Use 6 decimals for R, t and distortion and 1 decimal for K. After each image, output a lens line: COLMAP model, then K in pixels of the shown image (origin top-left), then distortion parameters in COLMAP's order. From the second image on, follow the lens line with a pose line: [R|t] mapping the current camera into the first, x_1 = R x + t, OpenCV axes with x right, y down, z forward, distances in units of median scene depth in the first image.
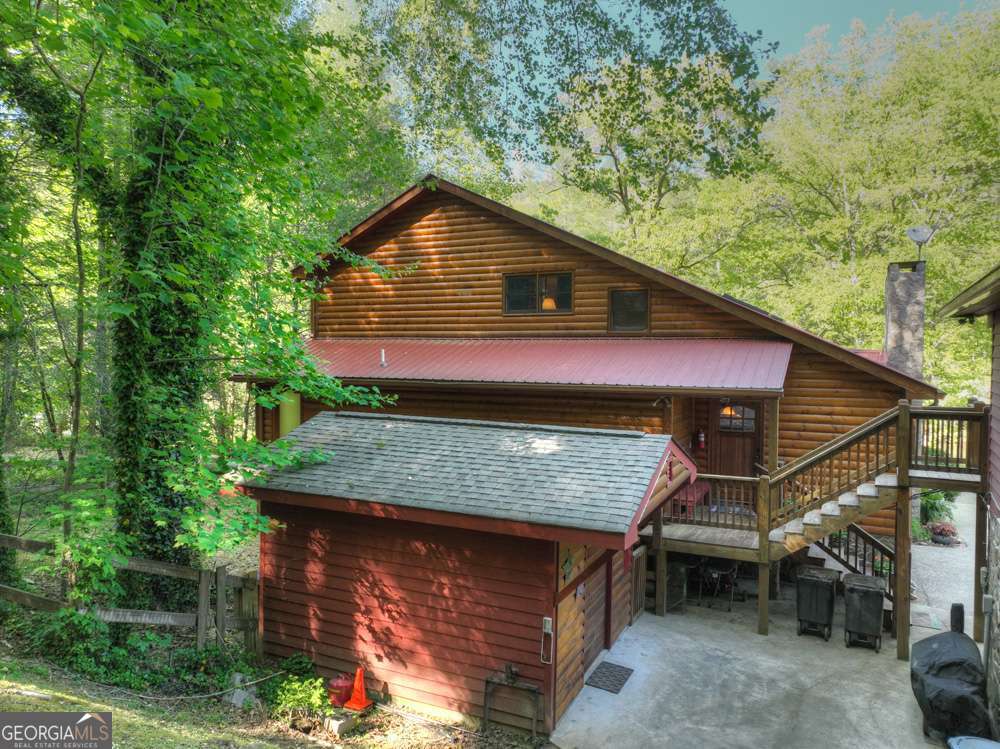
lens RADIAL K [[700.2, 0, 500.7], [0, 700.2, 376.0], [0, 0, 1]] dist [-0.001062, 0.017827]
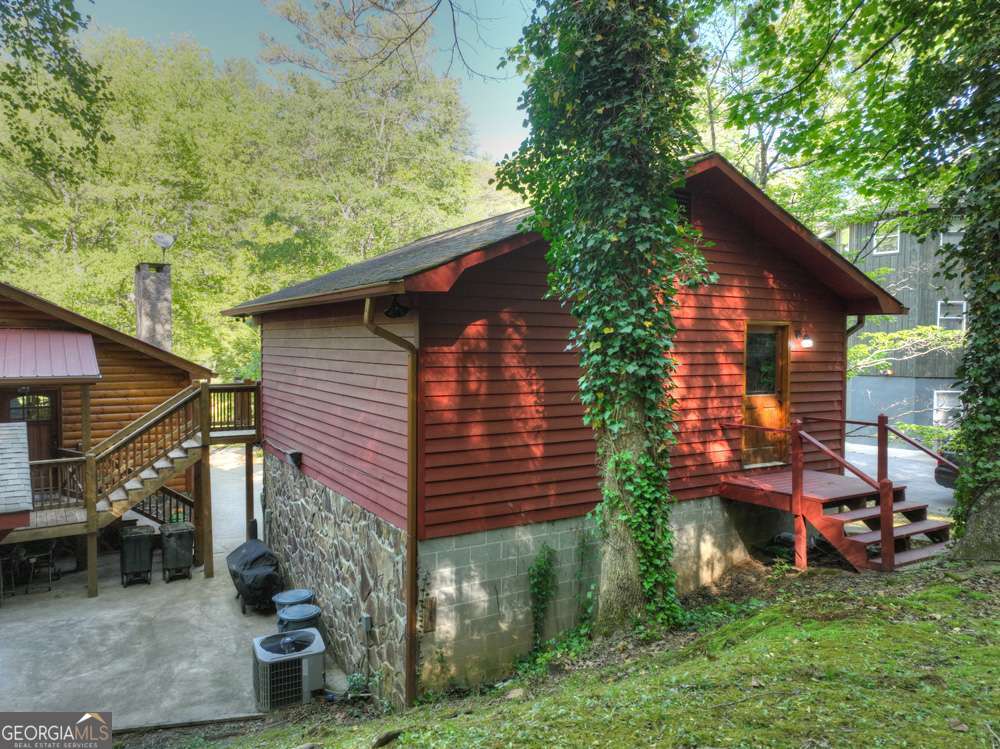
lens RADIAL K [[700.2, 0, 498.9], [0, 700.2, 374.5], [0, 0, 1]] dist [-0.001062, 0.017827]
pose [[0.501031, -0.039189, 0.864542, -0.251648], [0.027333, 0.999192, 0.029452, 0.002039], [-0.864998, 0.008874, 0.501697, -0.114944]]
